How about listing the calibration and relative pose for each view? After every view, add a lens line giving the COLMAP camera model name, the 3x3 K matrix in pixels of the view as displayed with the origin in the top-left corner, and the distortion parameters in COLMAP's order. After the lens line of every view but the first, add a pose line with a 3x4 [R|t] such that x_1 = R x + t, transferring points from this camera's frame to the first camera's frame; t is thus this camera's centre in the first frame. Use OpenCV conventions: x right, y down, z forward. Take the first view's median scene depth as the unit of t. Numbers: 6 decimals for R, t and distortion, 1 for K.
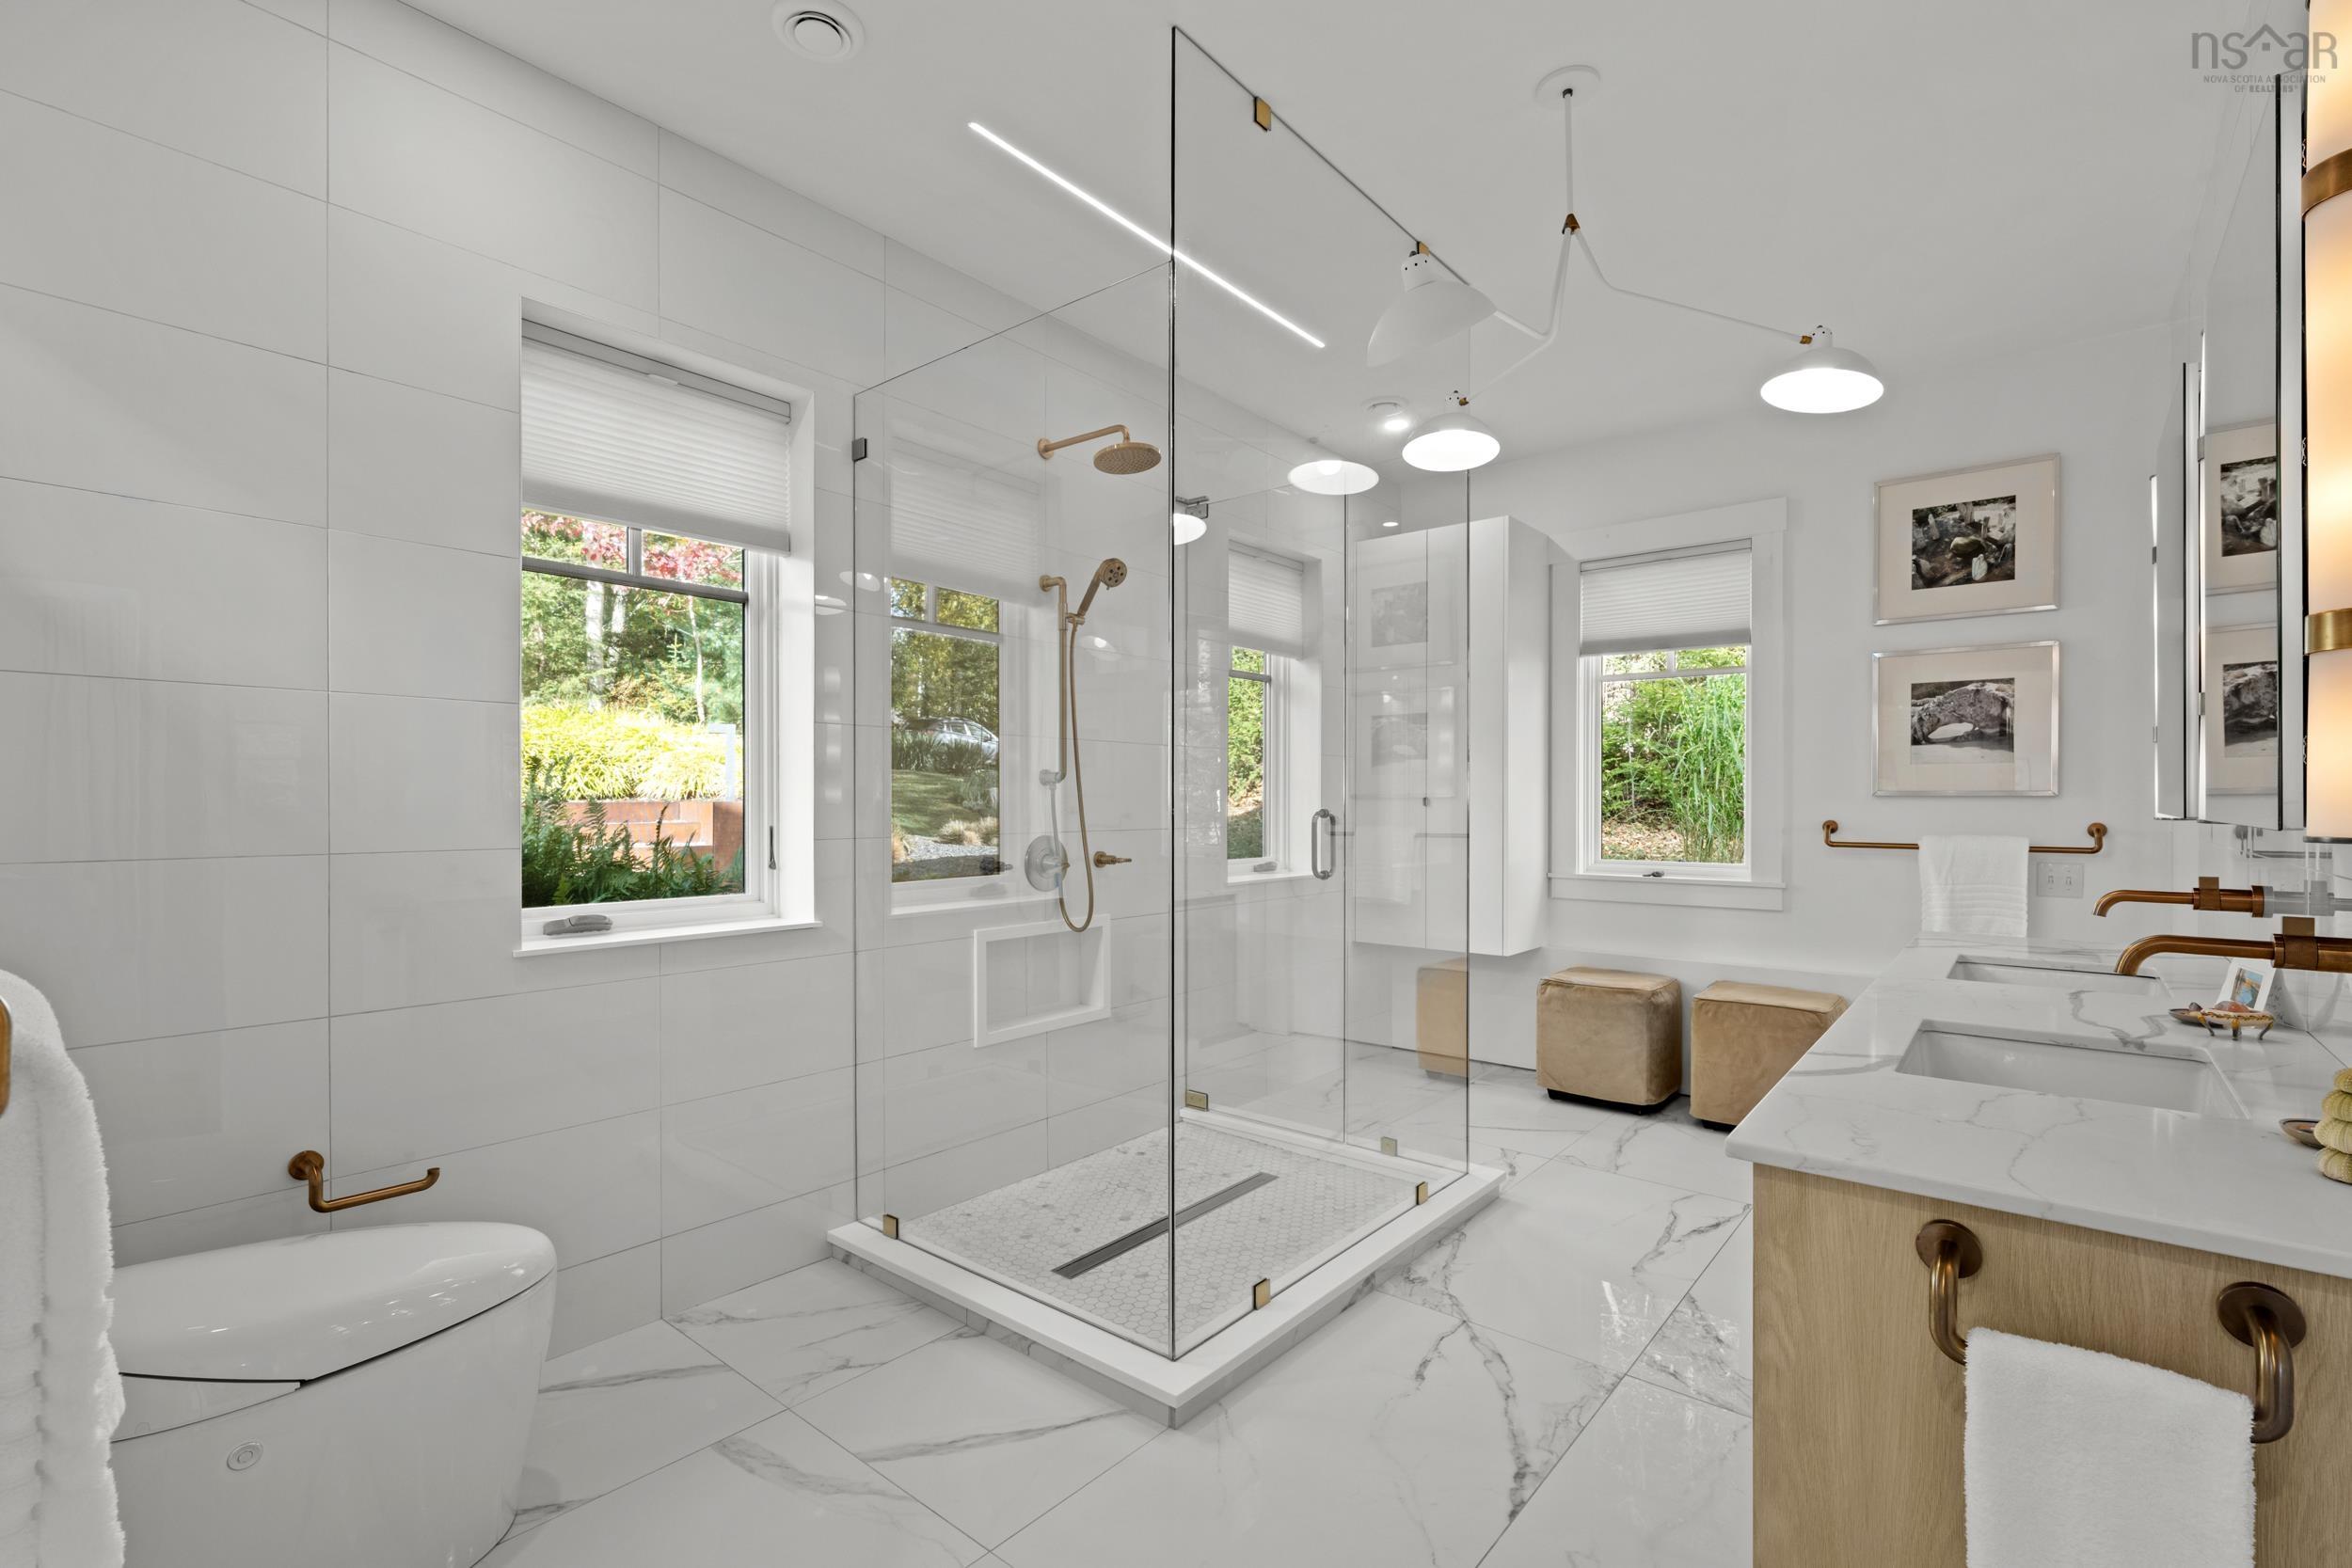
lens RADIAL K [[1054.6, 0, 1179.6], [0, 1054.6, 790.5], [0, 0, 1]] dist [0.002674, 0.000189]
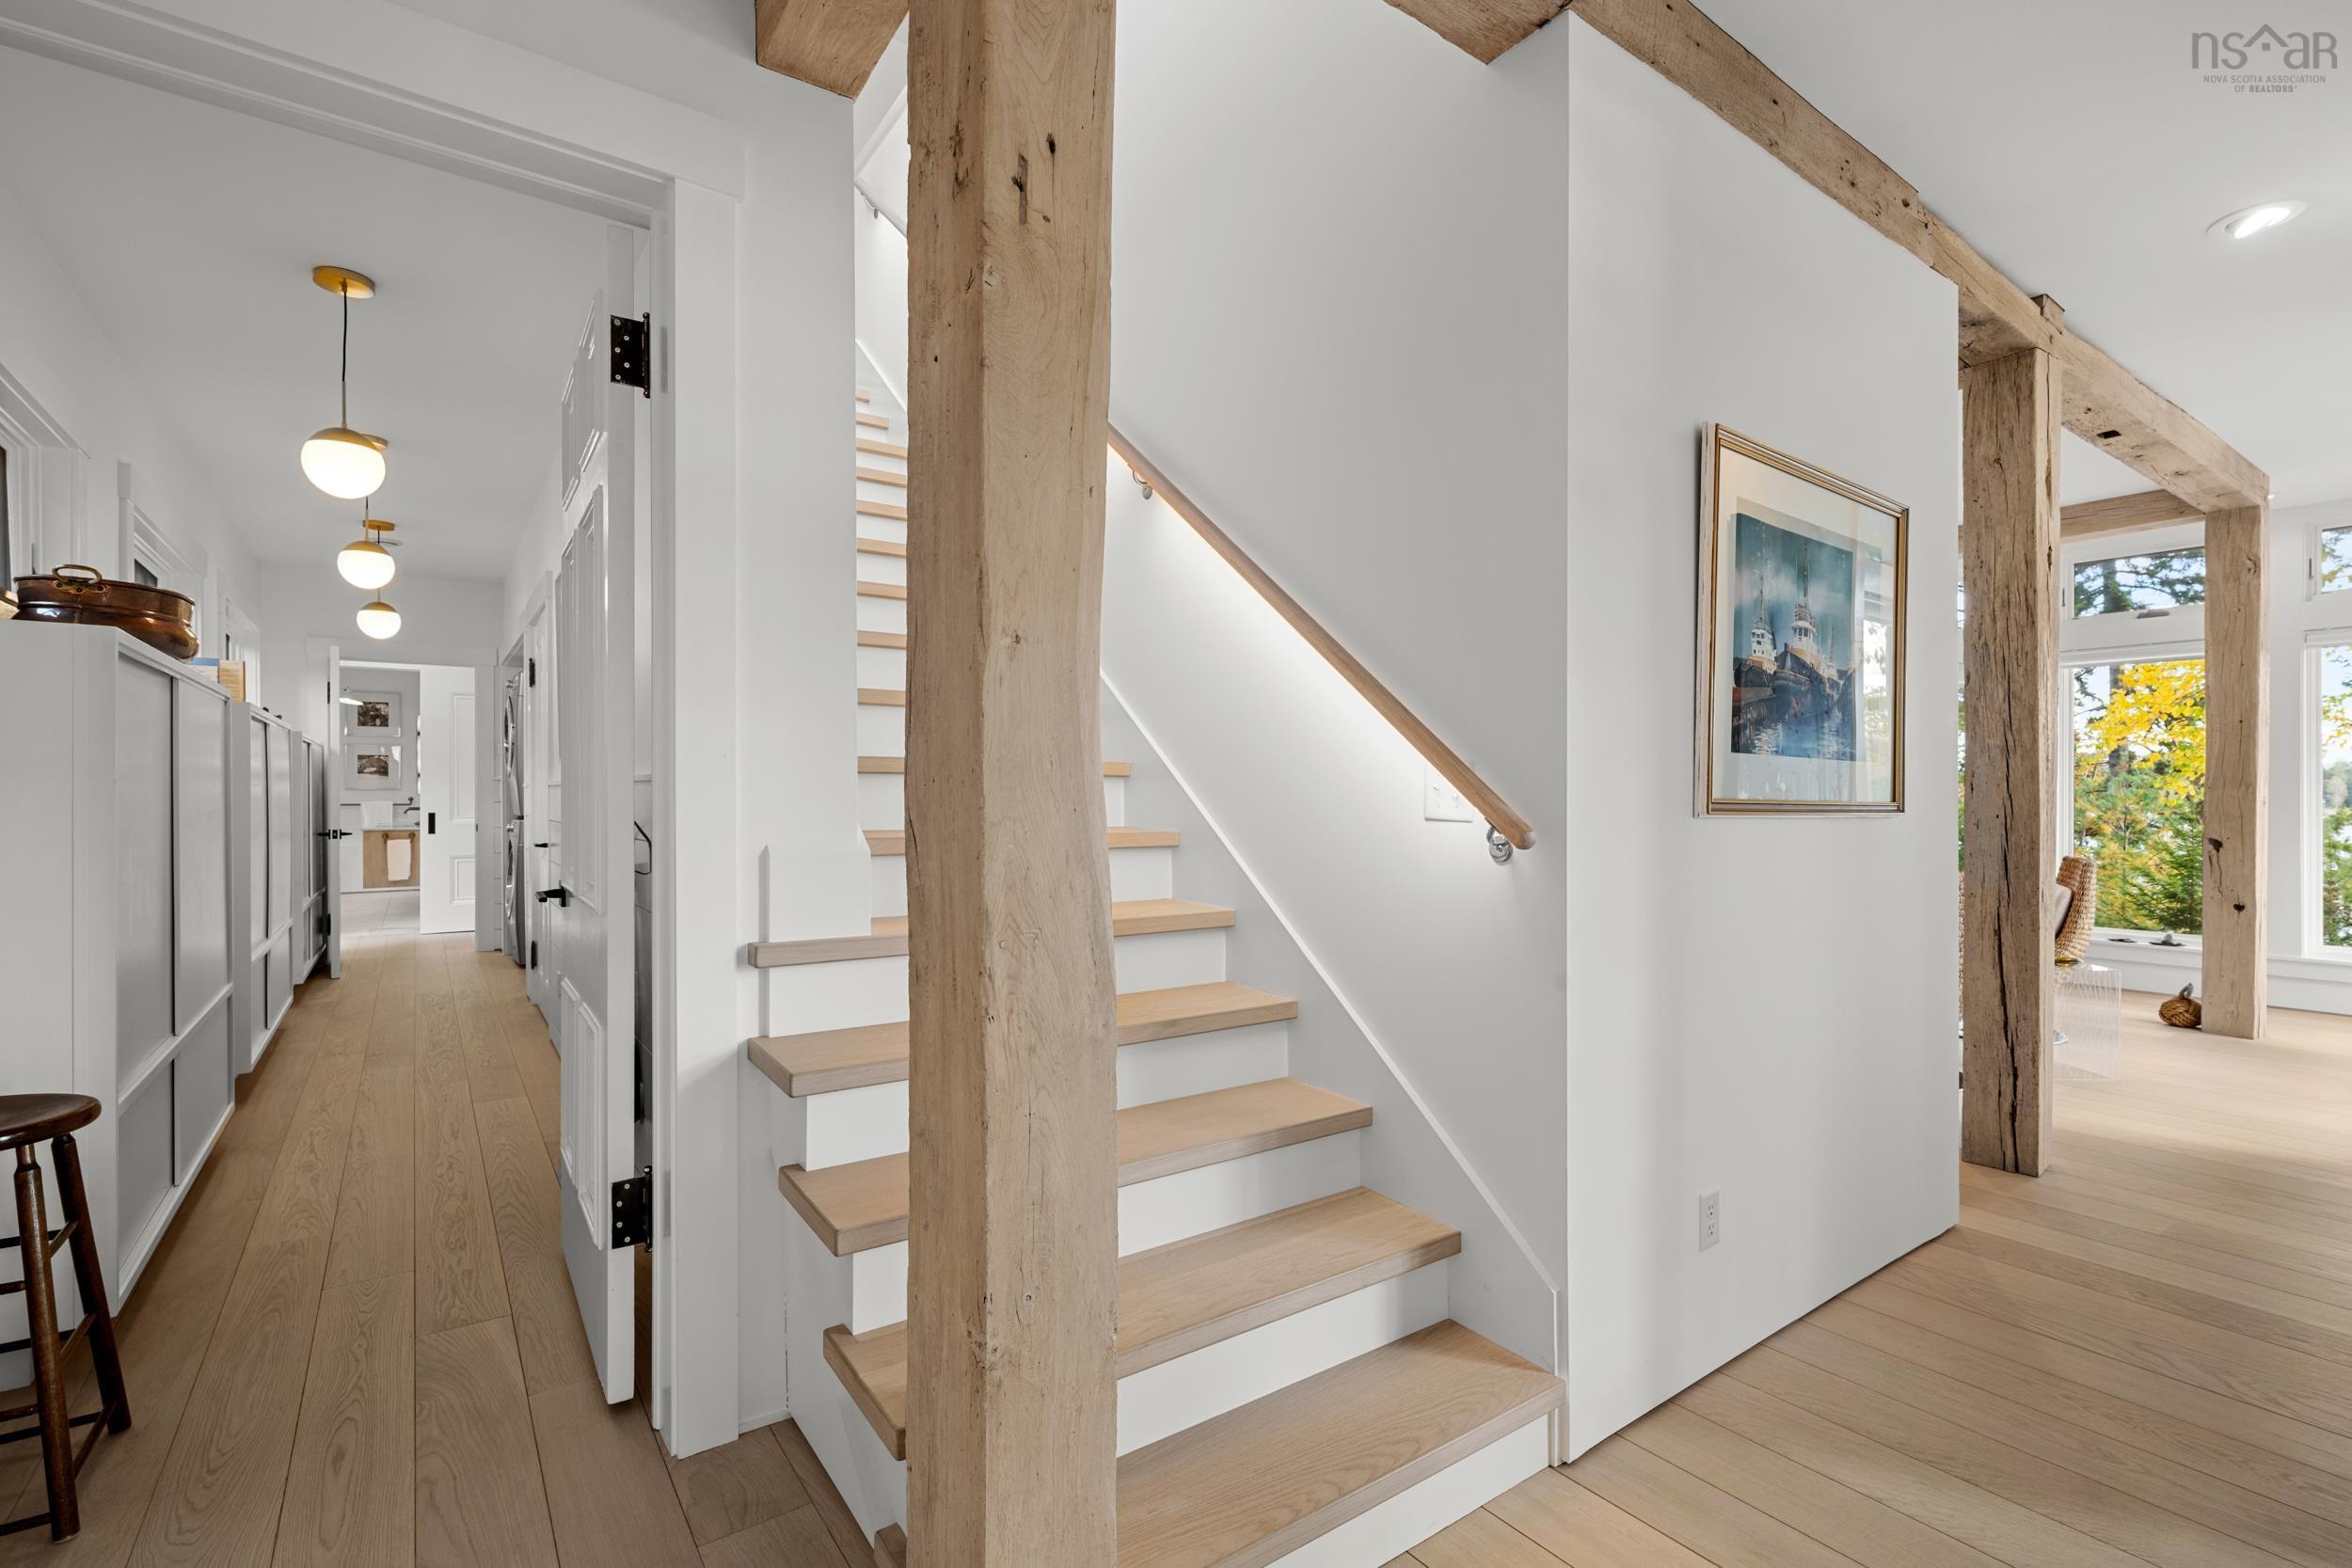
lens RADIAL K [[1054.6, 0, 1179.6], [0, 1054.6, 790.5], [0, 0, 1]] dist [0.002674, 0.000189]
pose [[0.252666, -0.005024, 0.967541, -1.857136], [-0.002545, 0.999980, 0.005857, -0.017216], [-0.967550, -0.003942, 0.252648, -2.324167]]
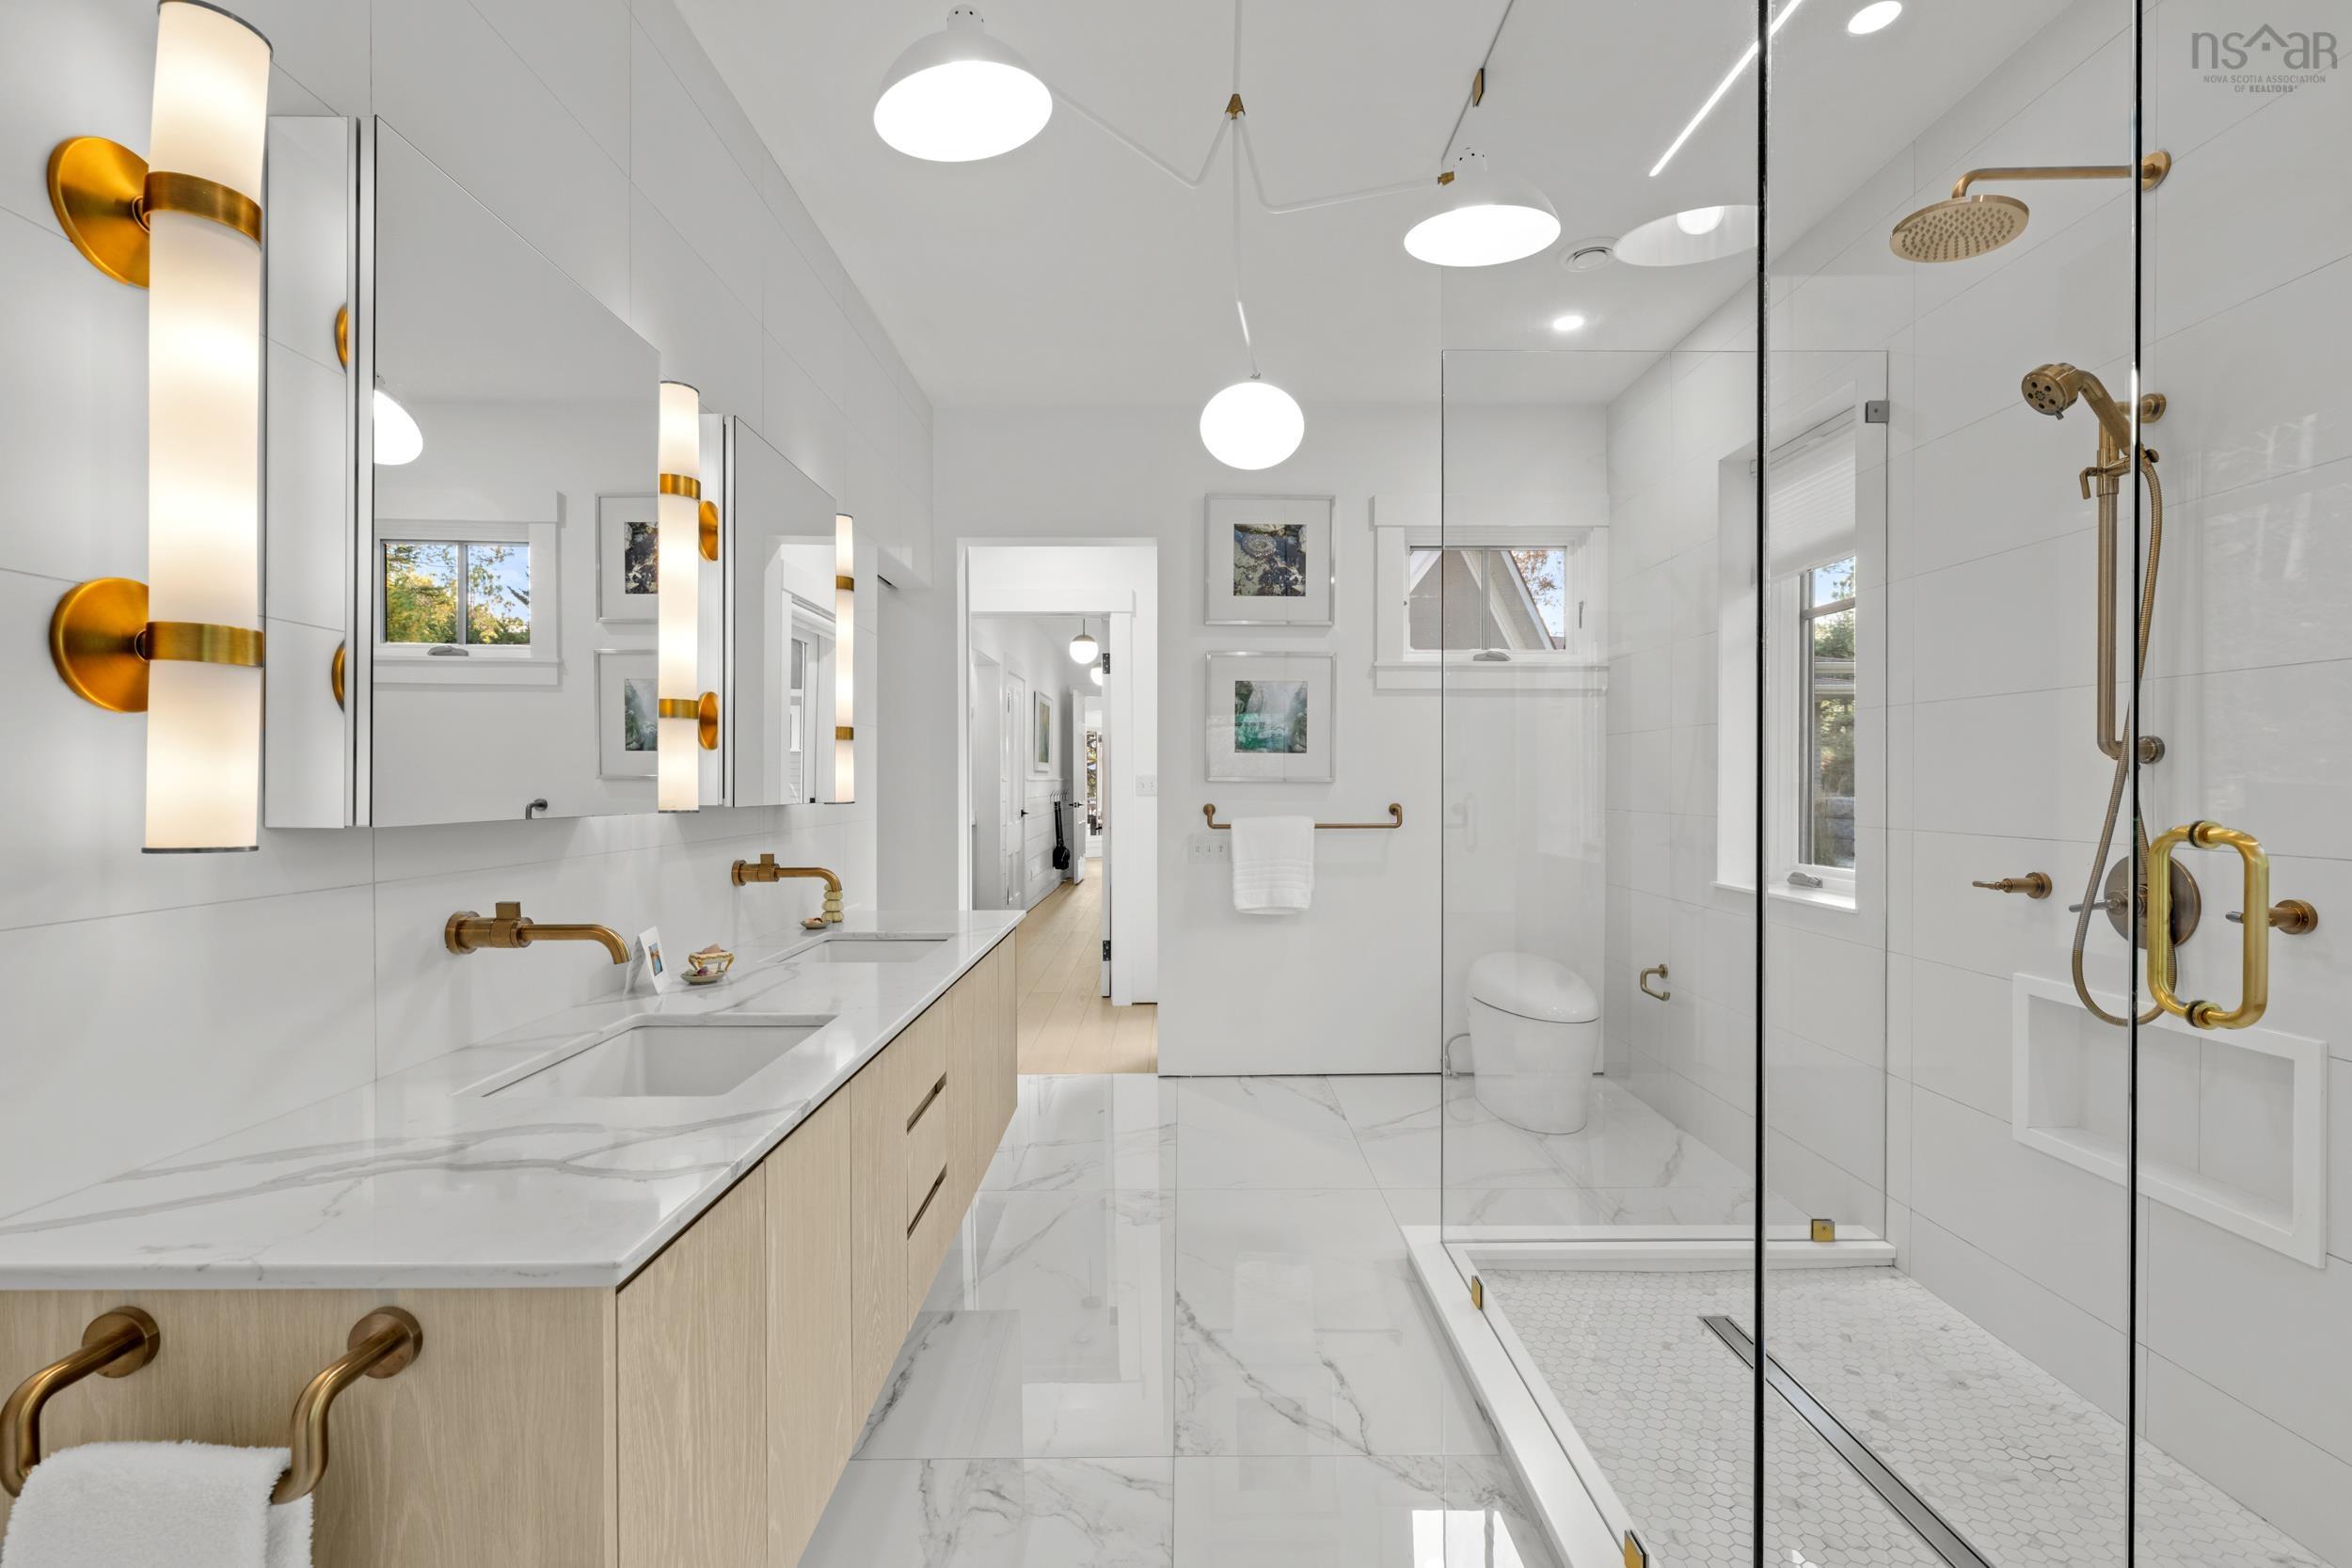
lens RADIAL K [[1054.6, 0, 1179.6], [0, 1054.6, 790.5], [0, 0, 1]] dist [0.002674, 0.000189]
pose [[-0.771839, 0.004281, -0.635804, 0.925245], [0.007616, 0.999968, -0.002512, 0.009337], [0.635773, -0.006781, -0.771846, 1.603927]]
